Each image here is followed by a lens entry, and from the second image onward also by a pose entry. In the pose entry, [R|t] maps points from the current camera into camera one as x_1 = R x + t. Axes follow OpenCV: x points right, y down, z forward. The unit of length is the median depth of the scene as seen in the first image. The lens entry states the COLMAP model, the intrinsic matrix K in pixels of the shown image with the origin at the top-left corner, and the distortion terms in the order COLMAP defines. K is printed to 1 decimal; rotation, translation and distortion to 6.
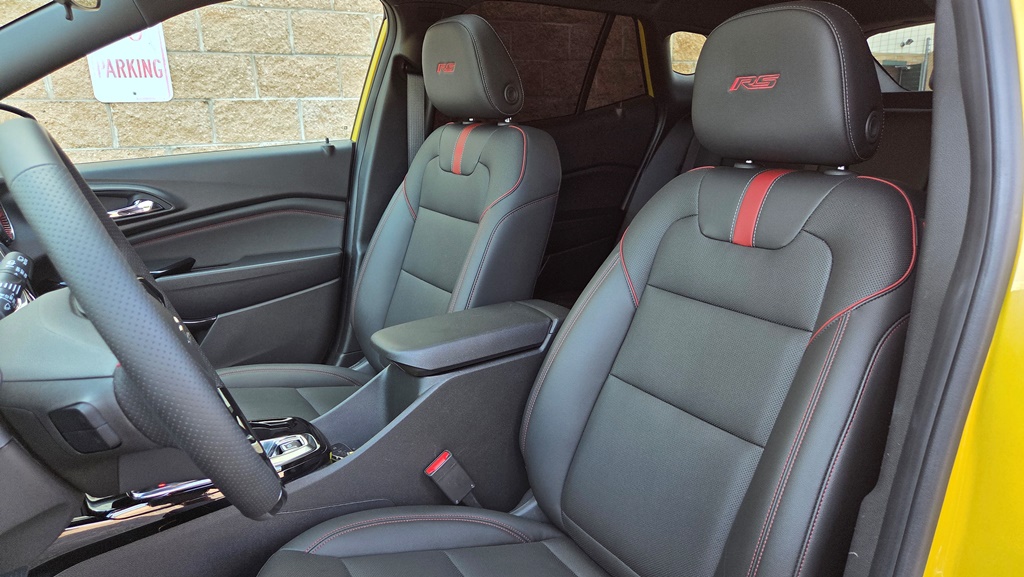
lens RADIAL K [[688.5, 0, 512.8], [0, 688.5, 303.9], [0, 0, 1]] dist [0.067458, -0.063713]
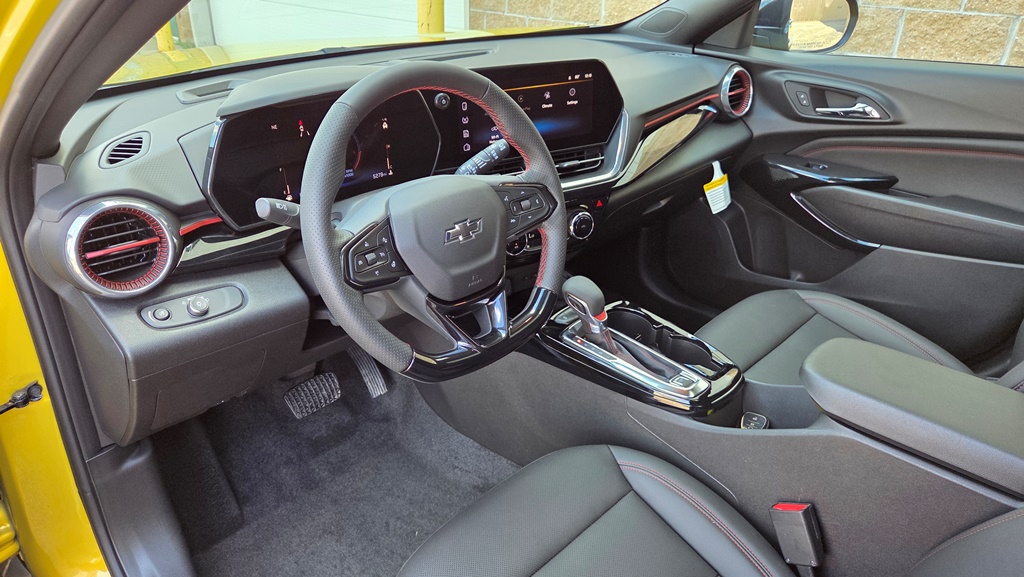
lens RADIAL K [[688.5, 0, 512.8], [0, 688.5, 303.9], [0, 0, 1]] dist [0.067458, -0.063713]
pose [[0.225968, 0.482187, -0.846424, 0.290944], [-0.284602, 0.863667, 0.416030, -0.167241], [0.931633, 0.146885, 0.332393, 0.264898]]
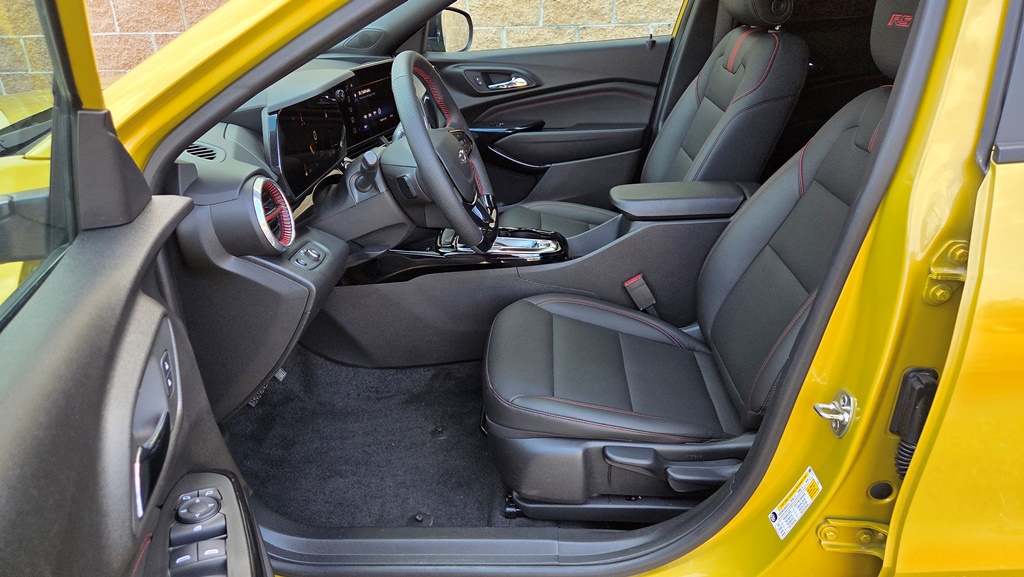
lens RADIAL K [[688.5, 0, 512.8], [0, 688.5, 303.9], [0, 0, 1]] dist [0.067458, -0.063713]
pose [[0.824023, 0.239939, -0.513240, 0.320350], [-0.145816, 0.965194, 0.217114, -0.003042], [0.547470, -0.104068, 0.830329, -0.264704]]
